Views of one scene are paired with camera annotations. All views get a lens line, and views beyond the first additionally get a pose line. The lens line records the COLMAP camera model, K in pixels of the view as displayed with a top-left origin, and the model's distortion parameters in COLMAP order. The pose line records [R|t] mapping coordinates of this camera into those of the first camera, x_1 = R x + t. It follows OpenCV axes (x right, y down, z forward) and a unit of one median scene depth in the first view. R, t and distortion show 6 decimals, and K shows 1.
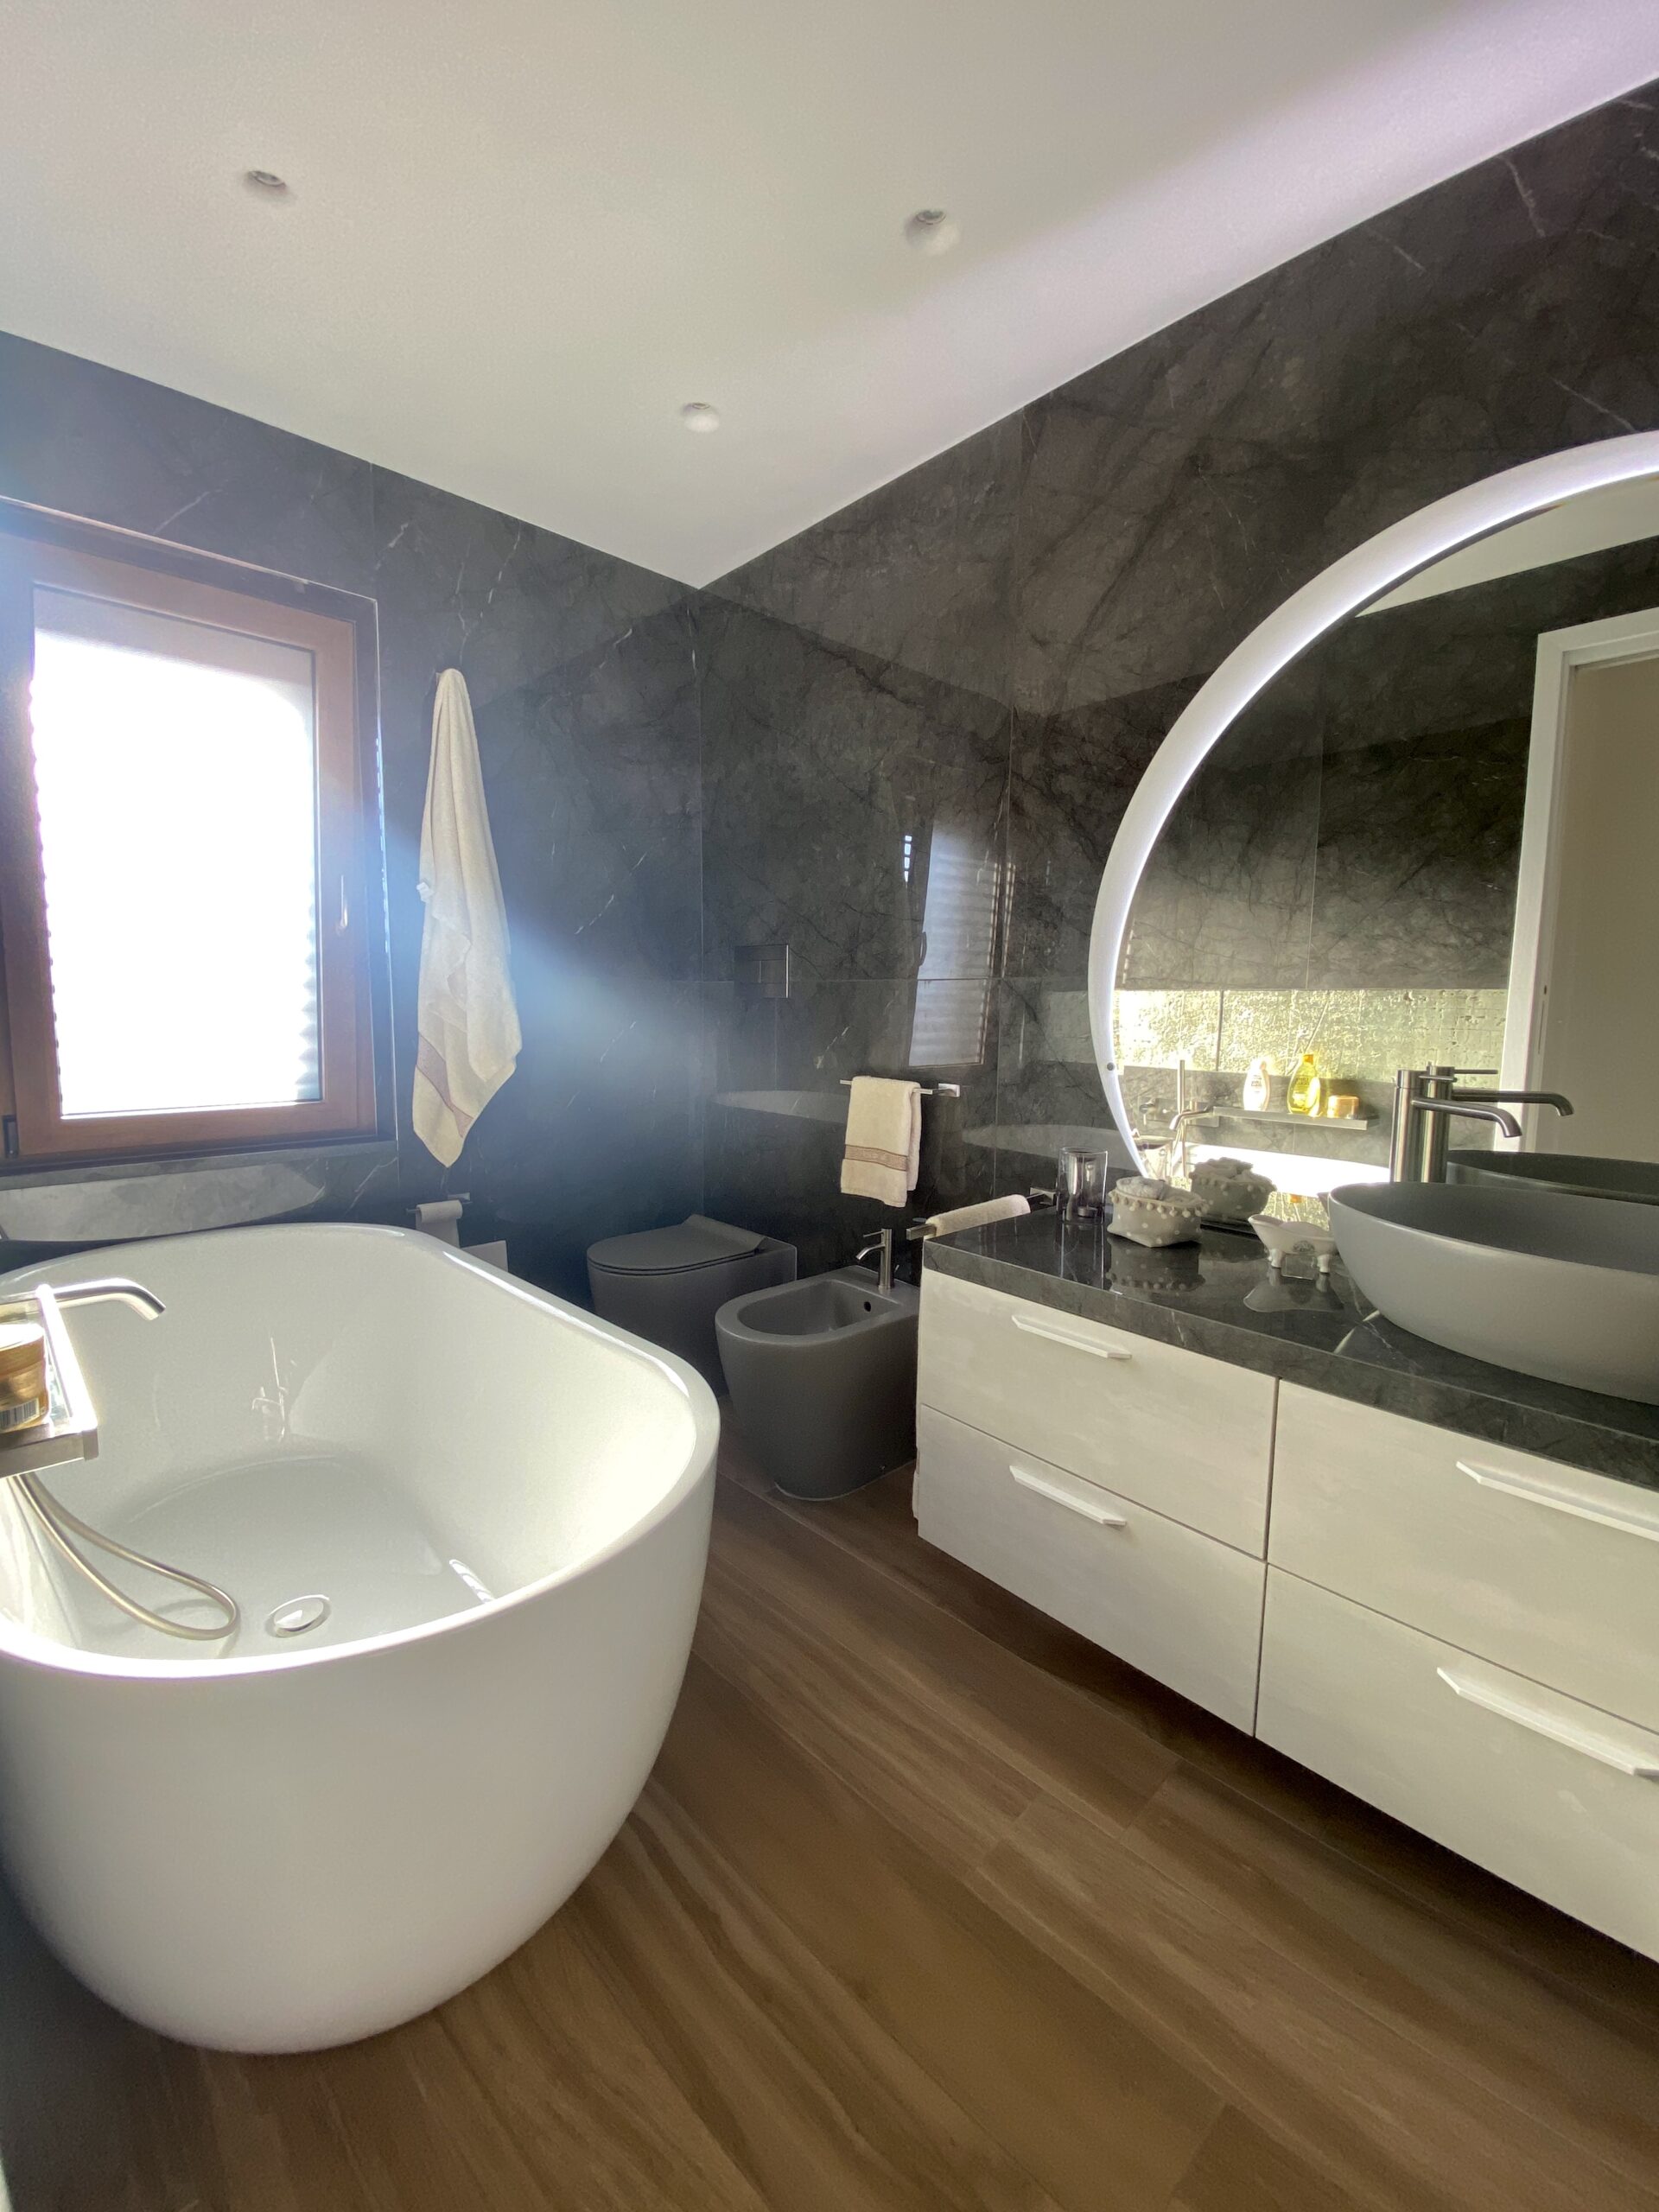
lens RADIAL K [[896.1, 0, 841.2], [0, 896.1, 1101.7], [0, 0, 1]] dist [0.026384, -0.025286]
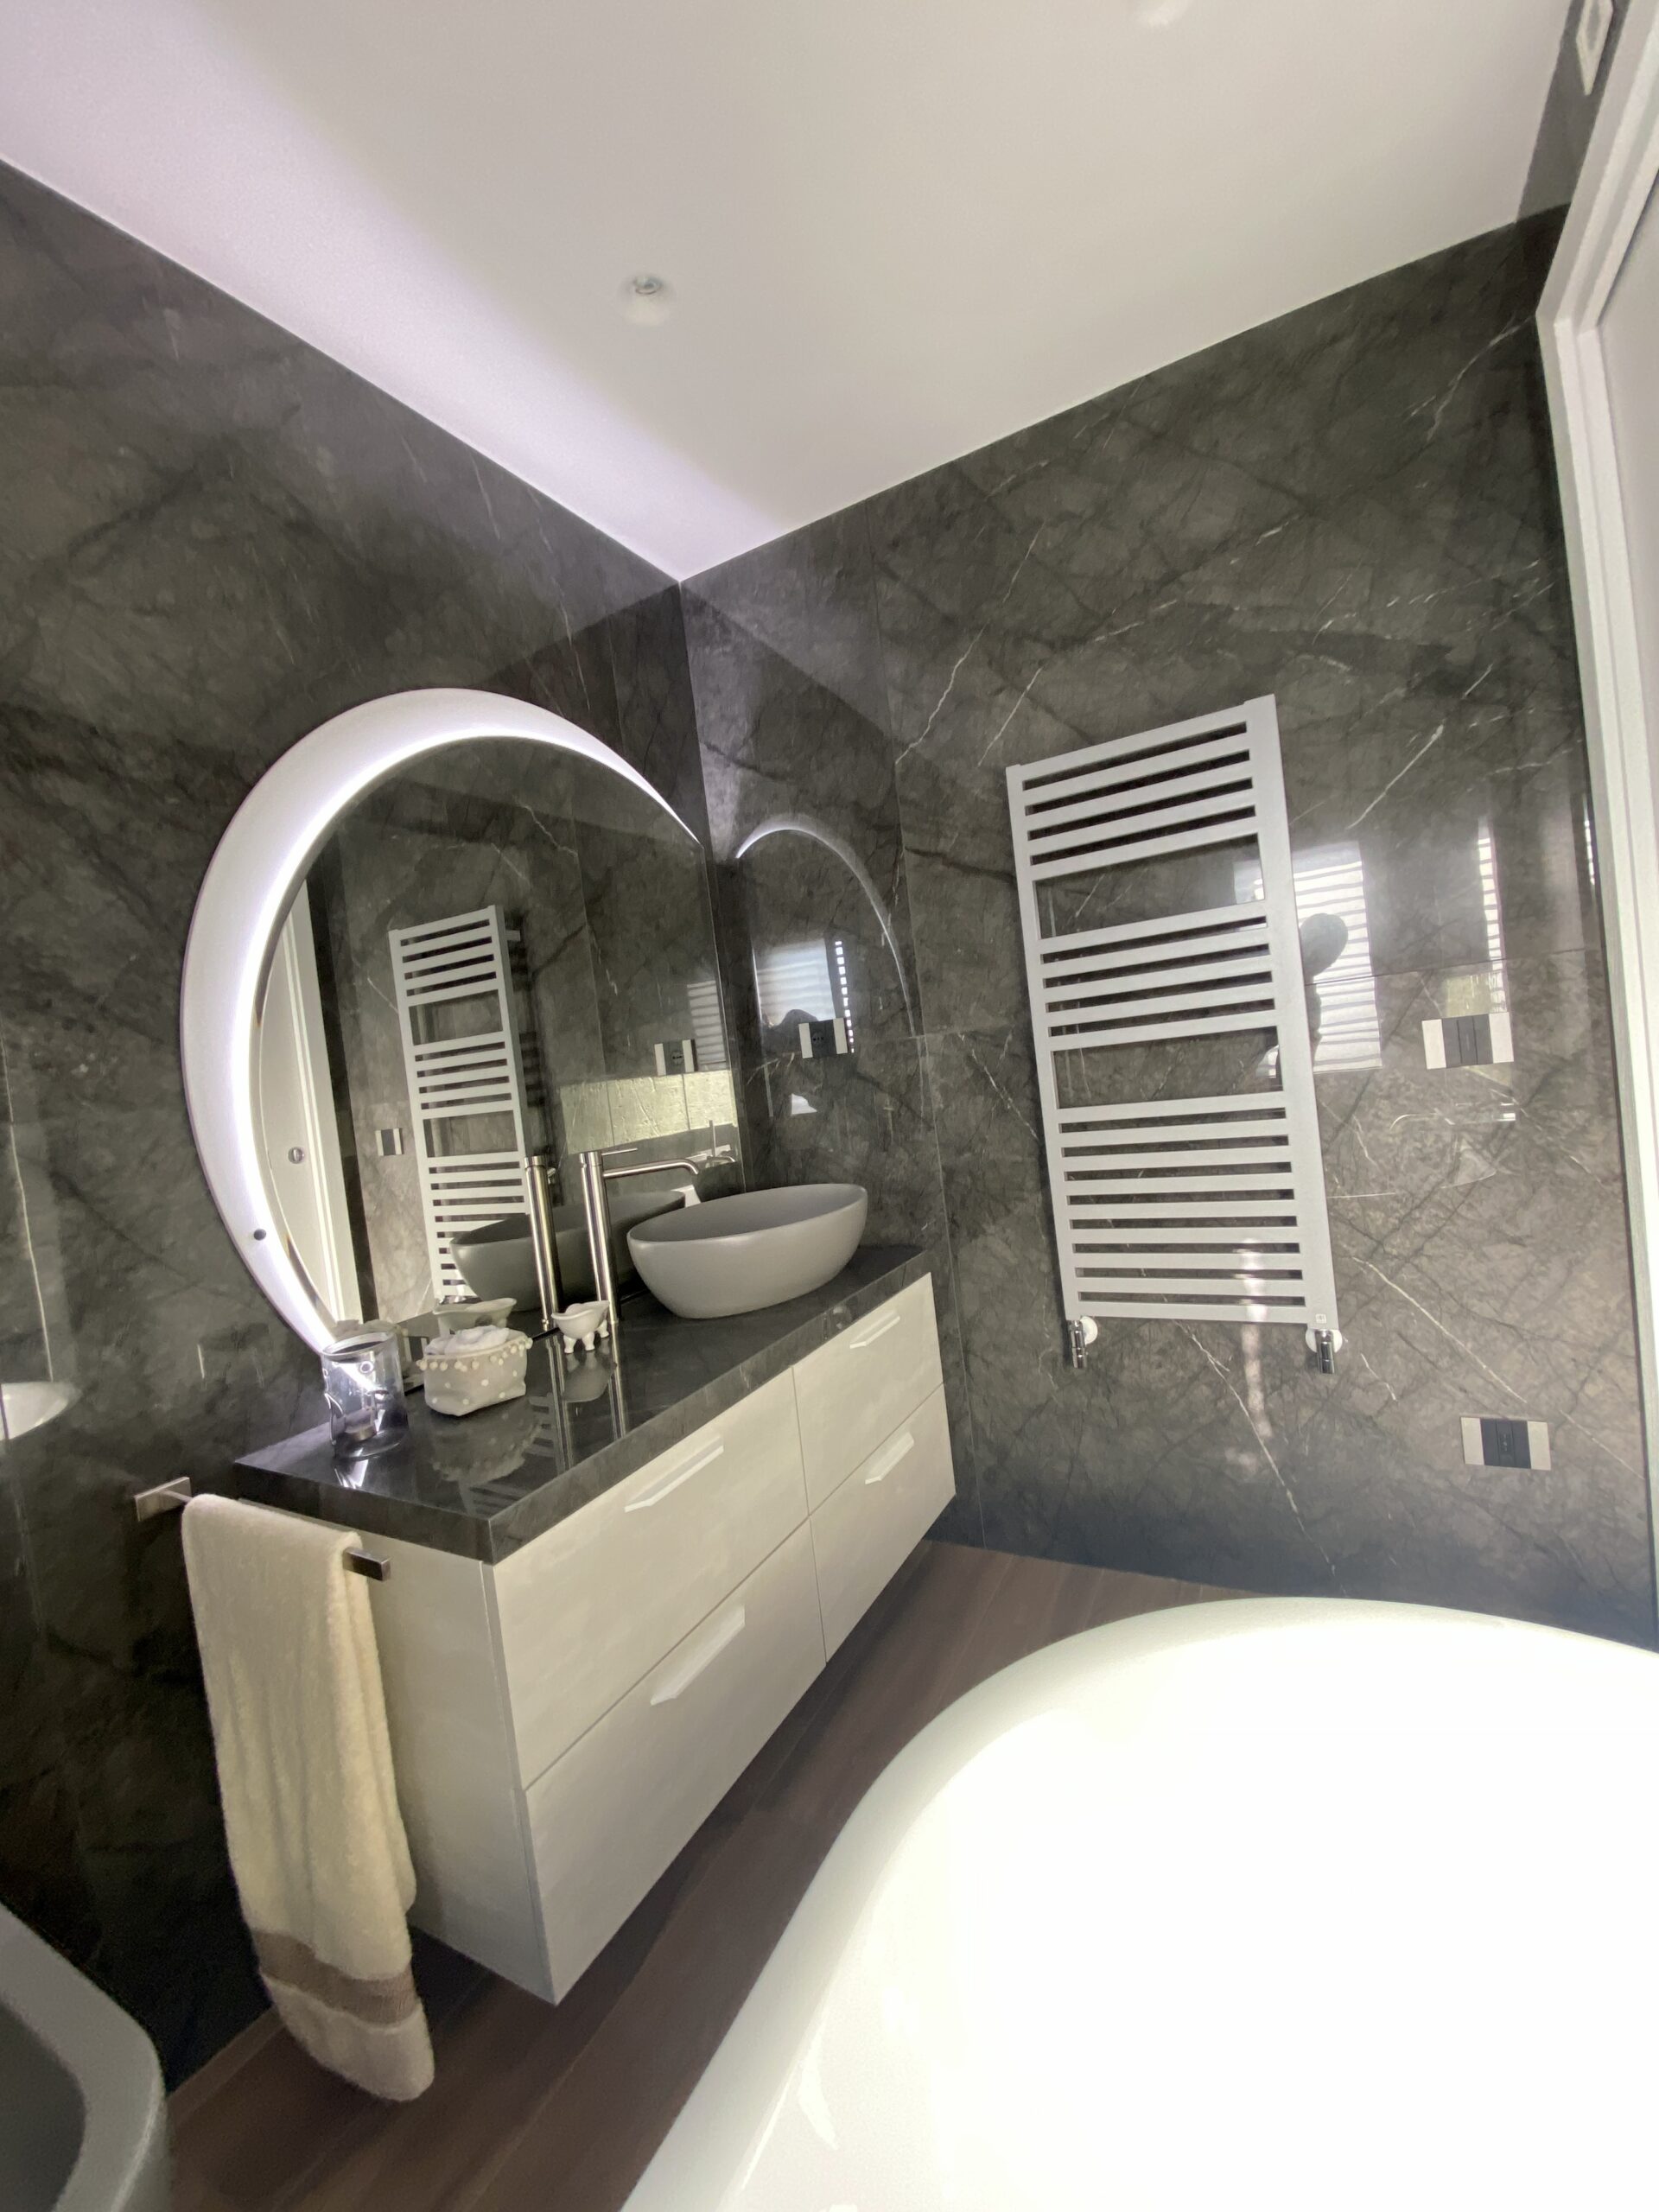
lens RADIAL K [[896.1, 0, 827.6], [0, 896.1, 1096.9], [0, 0, 1]] dist [0.040569, -0.025508]
pose [[-0.294401, -0.008208, 0.955647, -0.448260], [0.221719, 0.972093, 0.076653, -0.091491], [-0.929607, 0.234451, -0.284366, 0.729721]]
